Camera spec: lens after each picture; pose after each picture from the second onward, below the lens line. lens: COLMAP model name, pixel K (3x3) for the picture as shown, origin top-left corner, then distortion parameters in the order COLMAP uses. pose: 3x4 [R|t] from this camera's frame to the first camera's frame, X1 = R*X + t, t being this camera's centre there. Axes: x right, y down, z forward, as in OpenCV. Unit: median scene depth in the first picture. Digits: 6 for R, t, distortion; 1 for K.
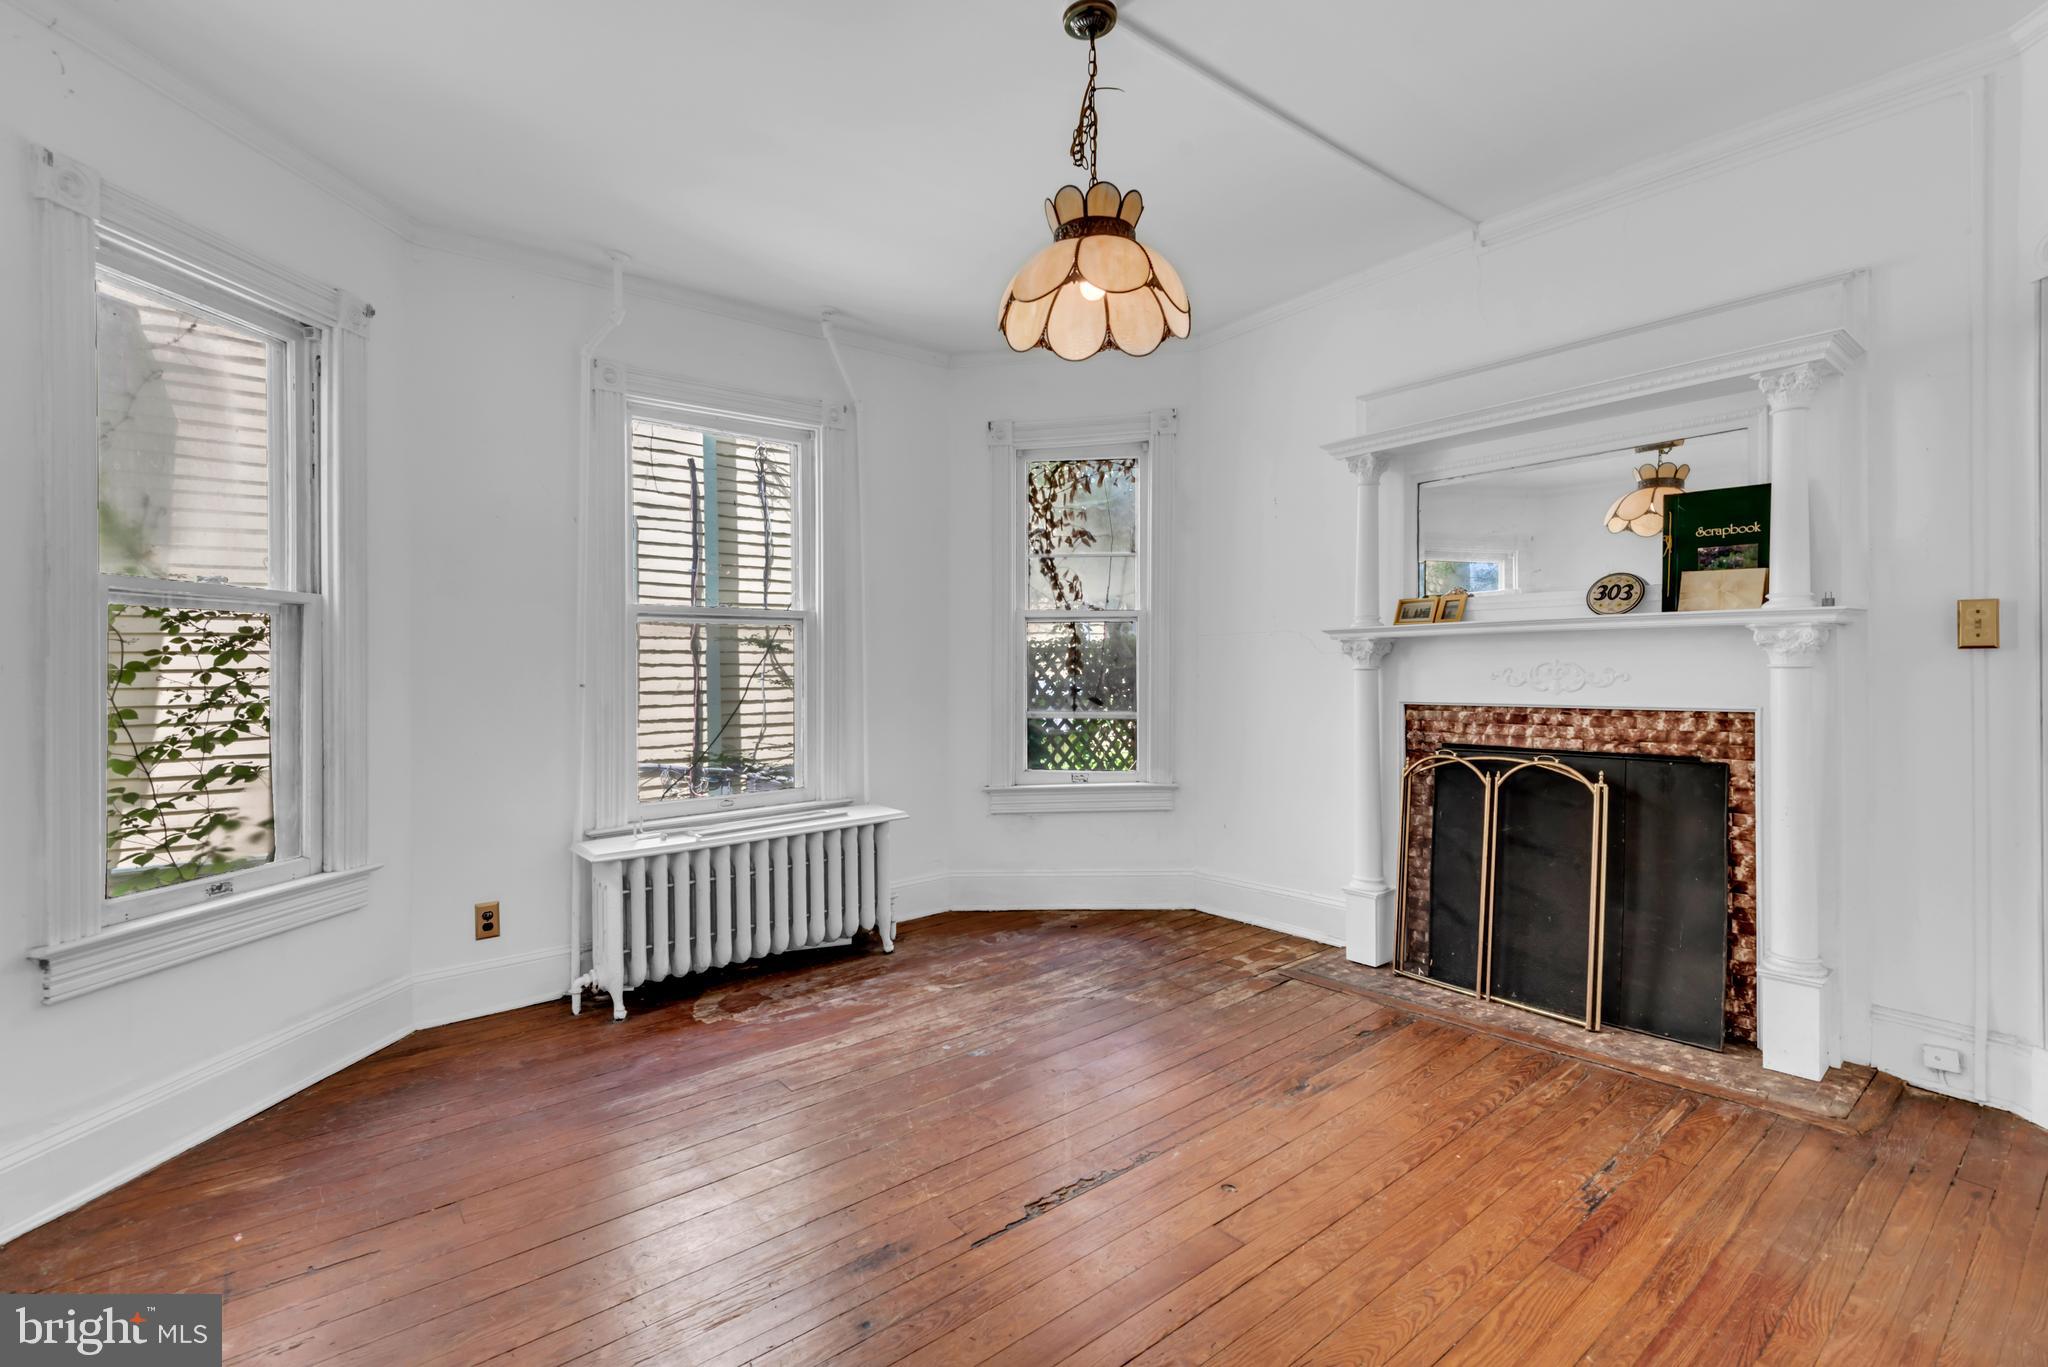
lens RADIAL K [[935.8, 0, 1021.5], [0, 935.8, 673.6], [0, 0, 1]] dist [0.043910, -0.023137]
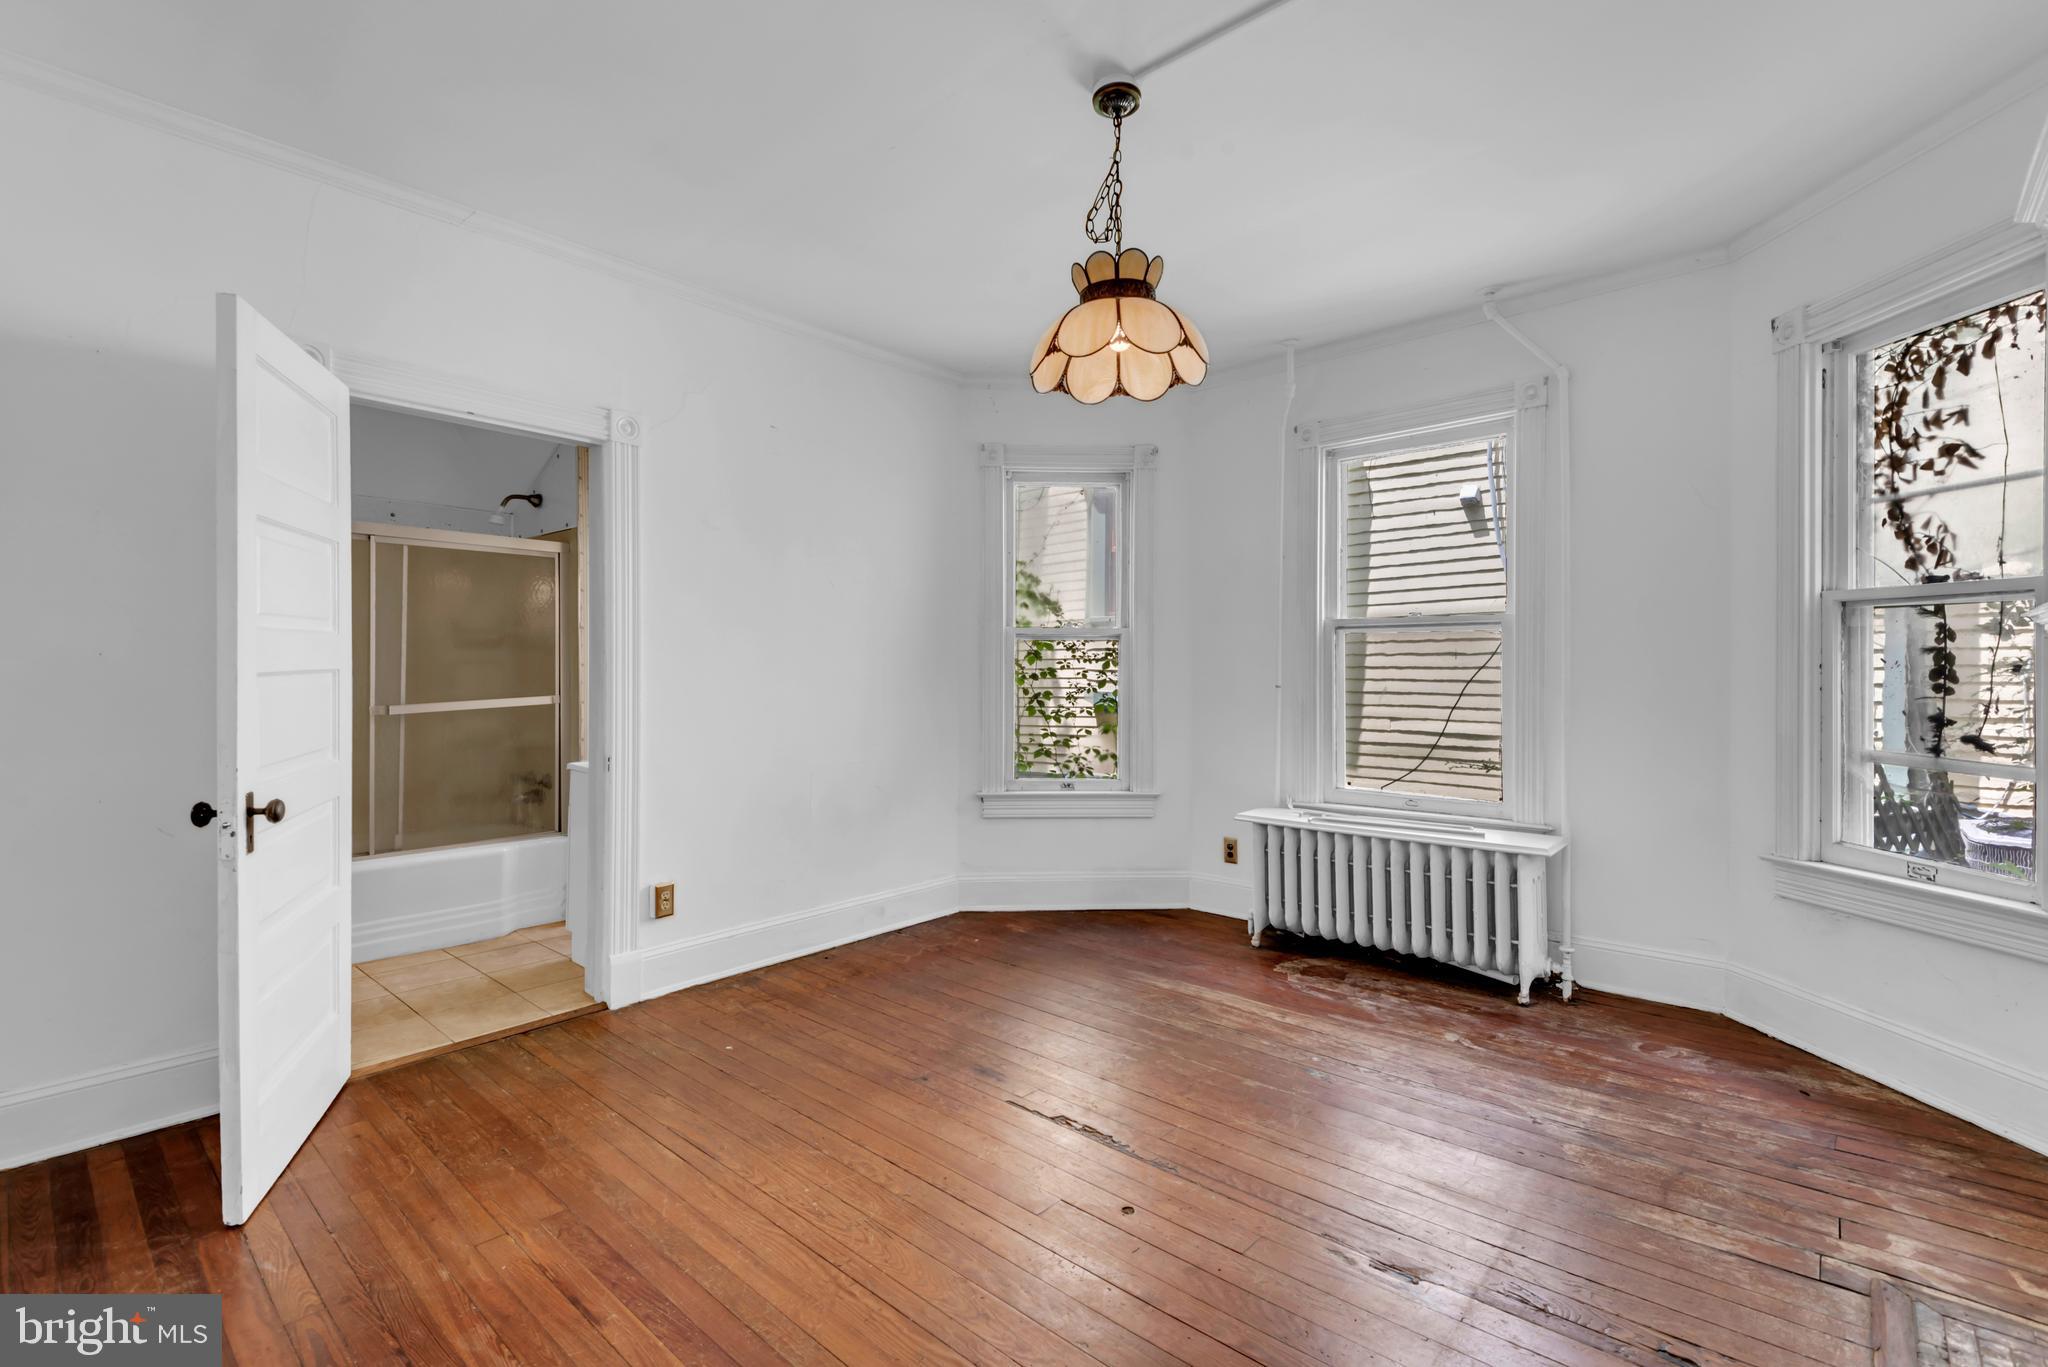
lens RADIAL K [[922.1, 0, 999.1], [0, 922.1, 673.4], [0, 0, 1]] dist [0.000135, -0.000183]
pose [[0.135652, 0.017601, -0.990600, 0.703405], [-0.010759, 0.999809, 0.016291, -0.019762], [0.990698, 0.008448, 0.135815, 0.448967]]
